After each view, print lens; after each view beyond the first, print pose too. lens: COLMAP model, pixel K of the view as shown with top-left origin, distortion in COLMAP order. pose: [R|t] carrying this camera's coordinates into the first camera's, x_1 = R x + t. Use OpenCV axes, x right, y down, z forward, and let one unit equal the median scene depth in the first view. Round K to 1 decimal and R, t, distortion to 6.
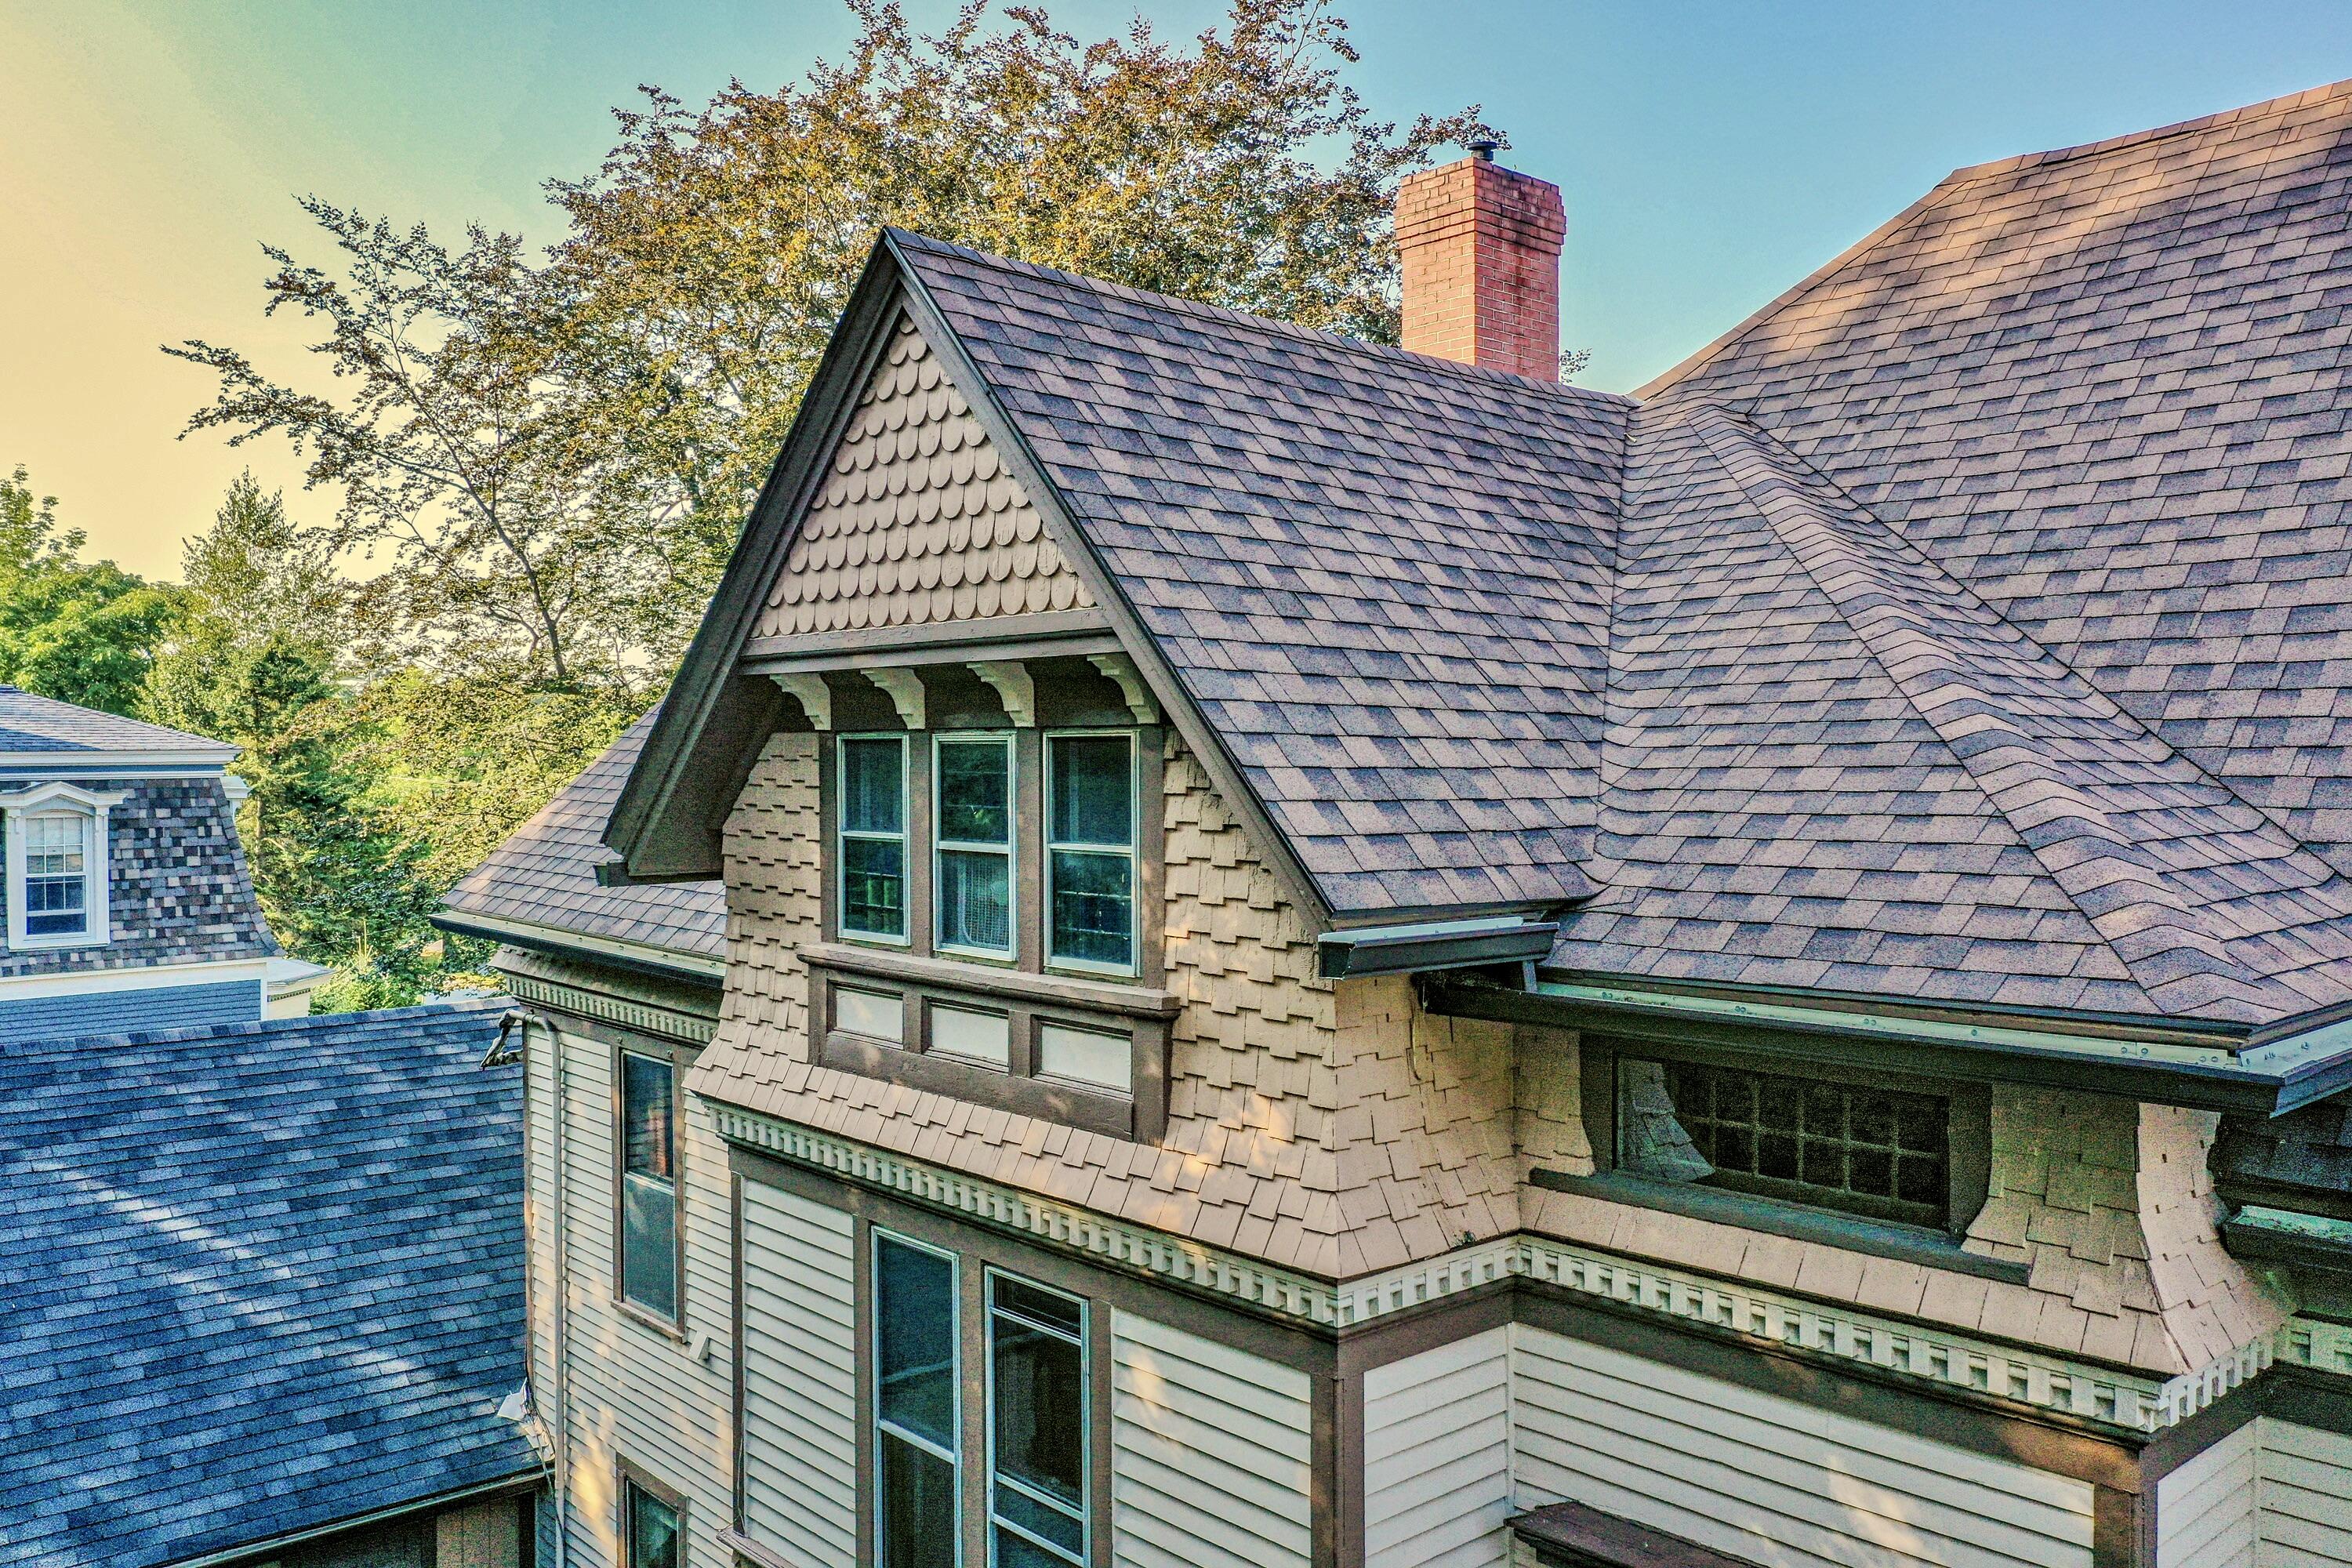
lens RADIAL K [[1845.0, 0, 1178.8], [0, 1845.0, 772.2], [0, 0, 1]] dist [-0.008576, 0.006996]
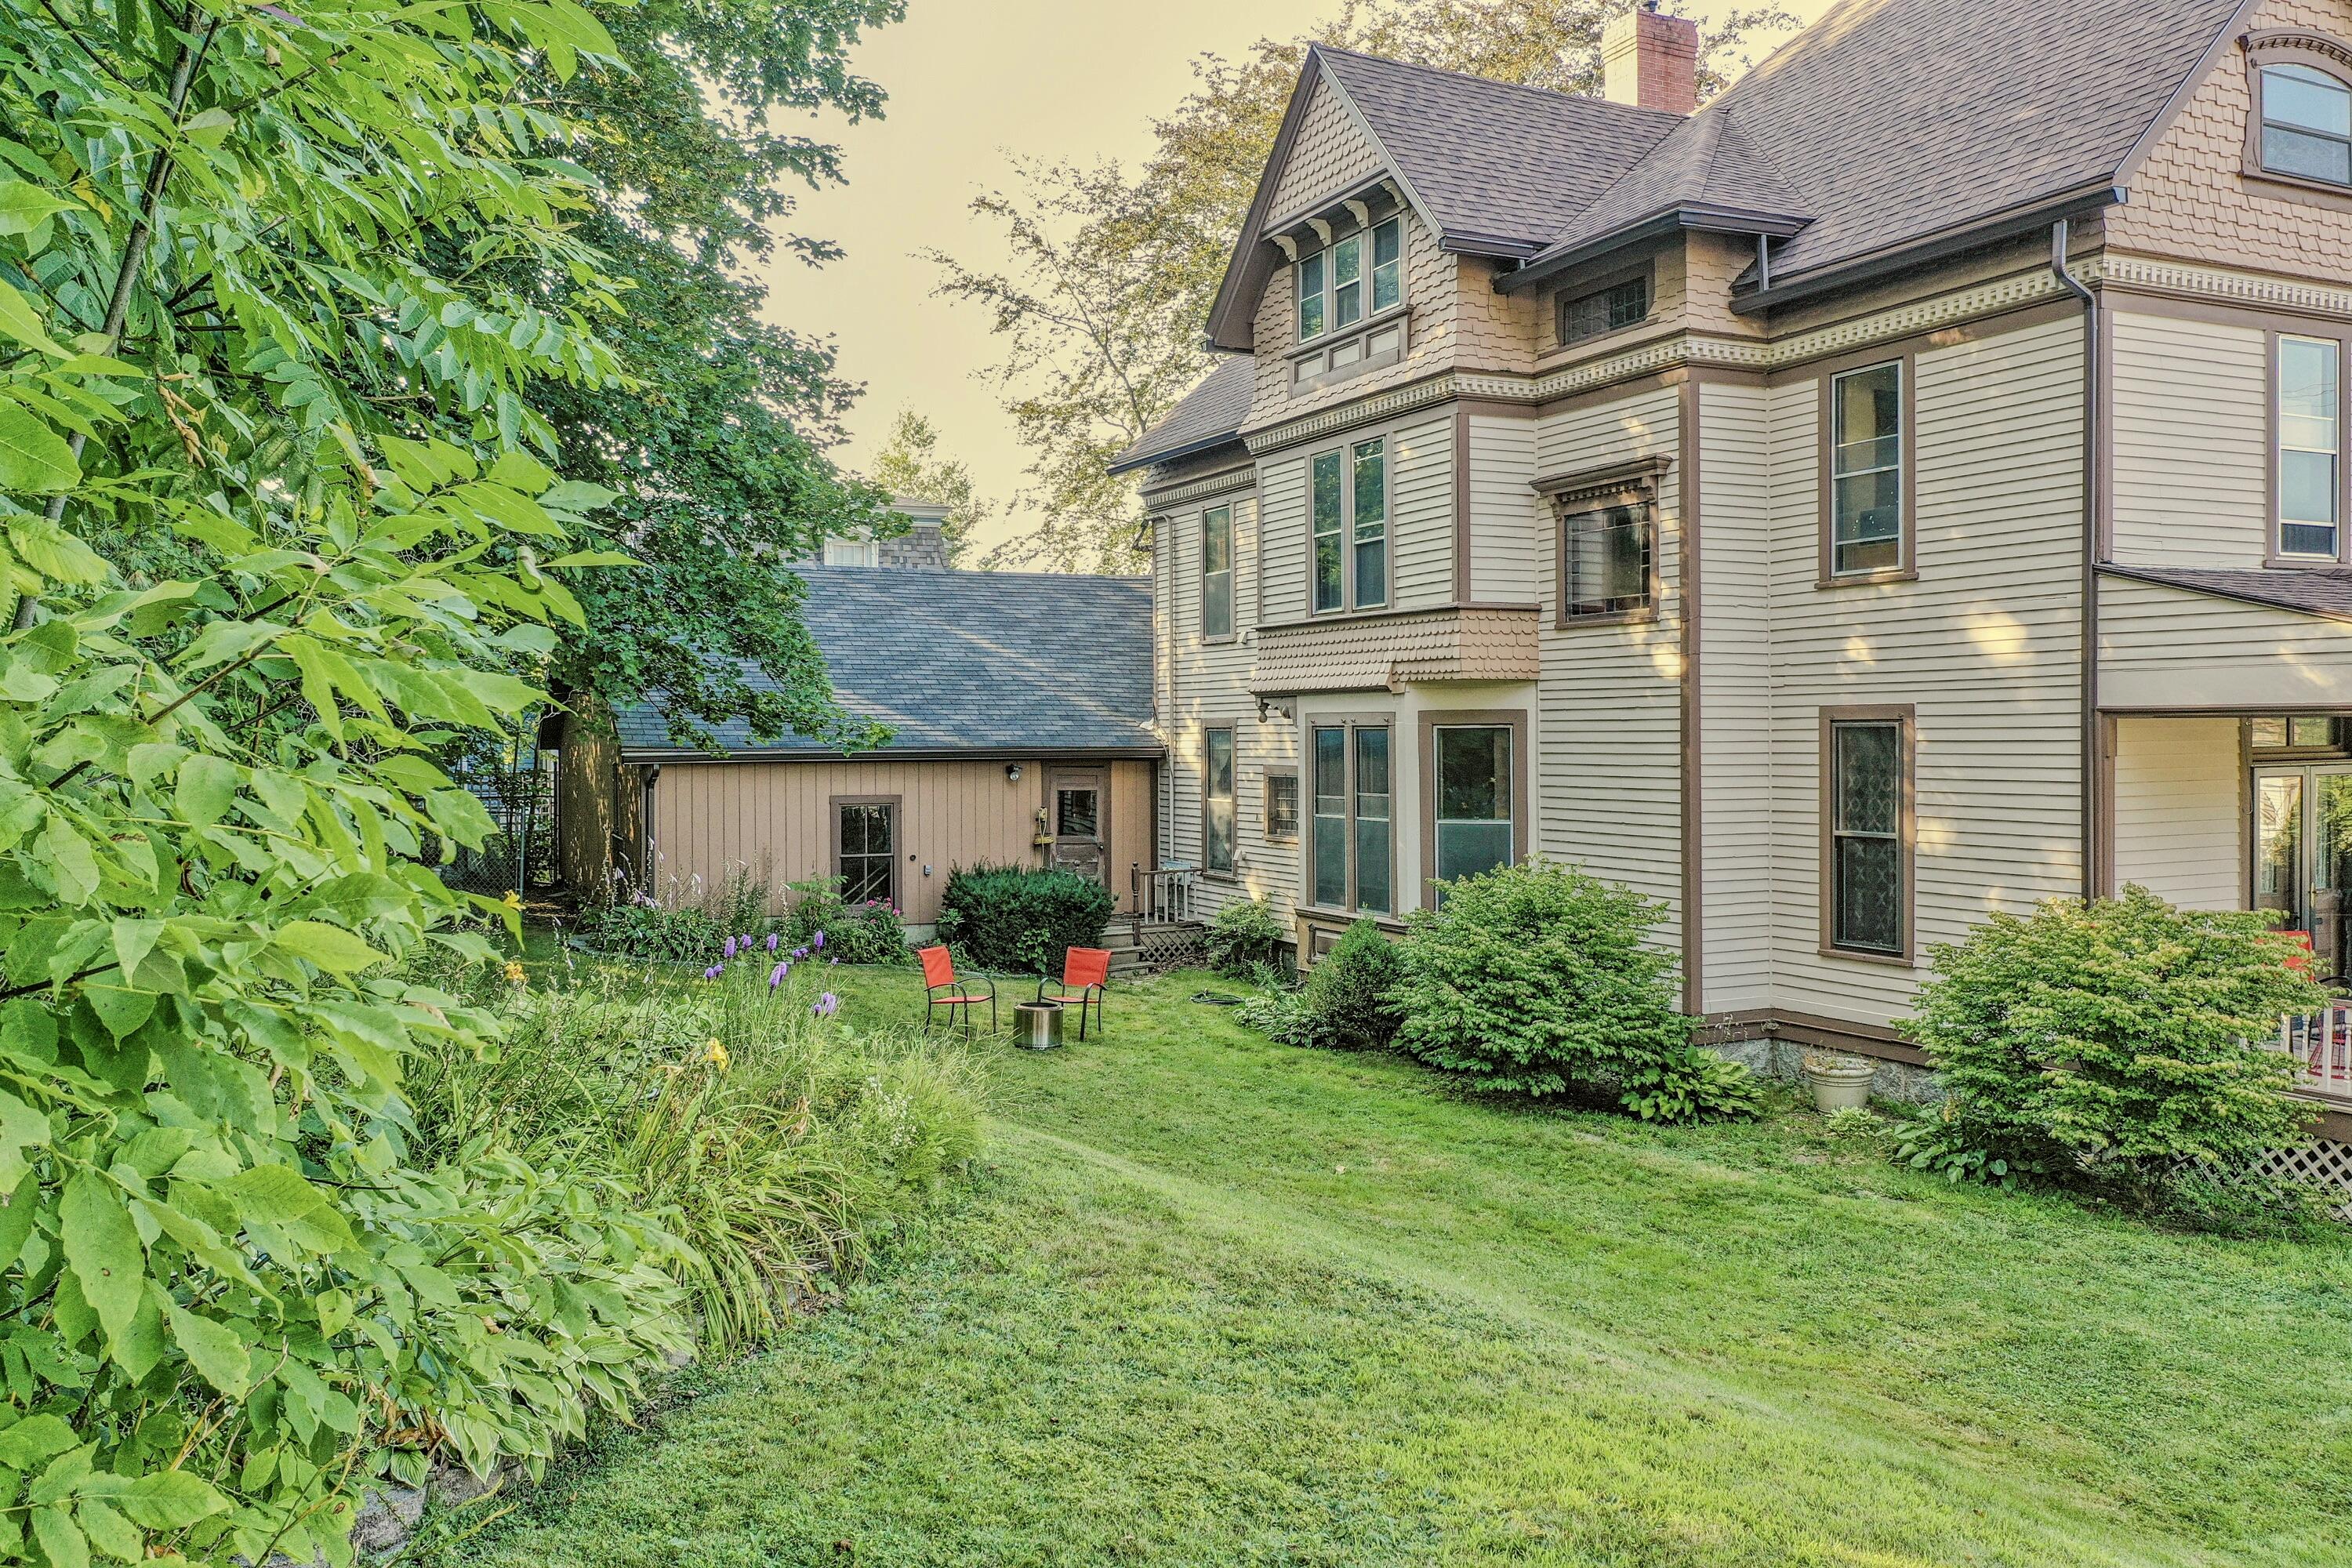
lens RADIAL K [[1845.0, 0, 1178.8], [0, 1845.0, 772.2], [0, 0, 1]] dist [-0.008576, 0.006996]
pose [[0.959781, 0.003366, -0.280729, 0.114274], [-0.001358, 0.999972, 0.007347, 0.208015], [0.280745, -0.006670, 0.959759, -0.455754]]
